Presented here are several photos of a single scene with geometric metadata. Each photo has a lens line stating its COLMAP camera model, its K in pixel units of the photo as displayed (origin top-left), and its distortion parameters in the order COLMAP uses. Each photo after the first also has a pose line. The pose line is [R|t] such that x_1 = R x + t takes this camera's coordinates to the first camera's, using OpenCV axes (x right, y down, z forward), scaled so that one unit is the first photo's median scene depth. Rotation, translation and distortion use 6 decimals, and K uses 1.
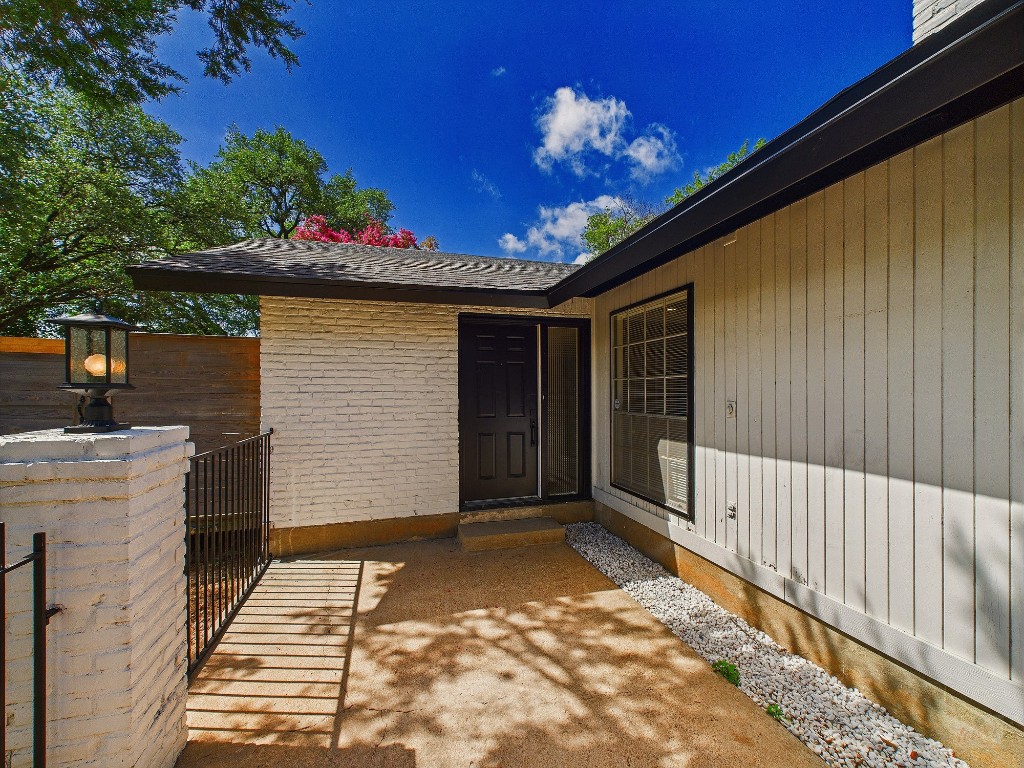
lens RADIAL K [[419.8, 0, 514.1], [0, 419.8, 389.9], [0, 0, 1]] dist [-0.000121, -0.000028]
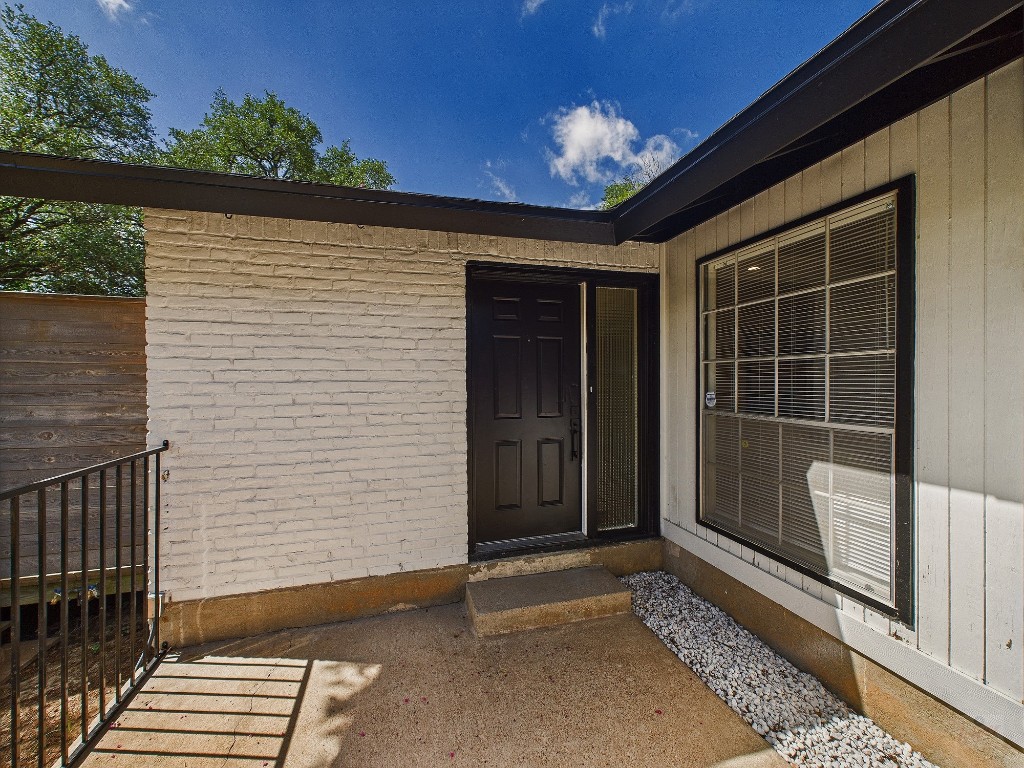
lens RADIAL K [[414.3, 0, 513.4], [0, 414.3, 376.9], [0, 0, 1]] dist [-0.001843, -0.000313]
pose [[0.999936, -0.001940, -0.011120, -0.055645], [0.001919, 0.999996, -0.001855, -0.000787], [0.011123, 0.001834, 0.999936, 0.373884]]
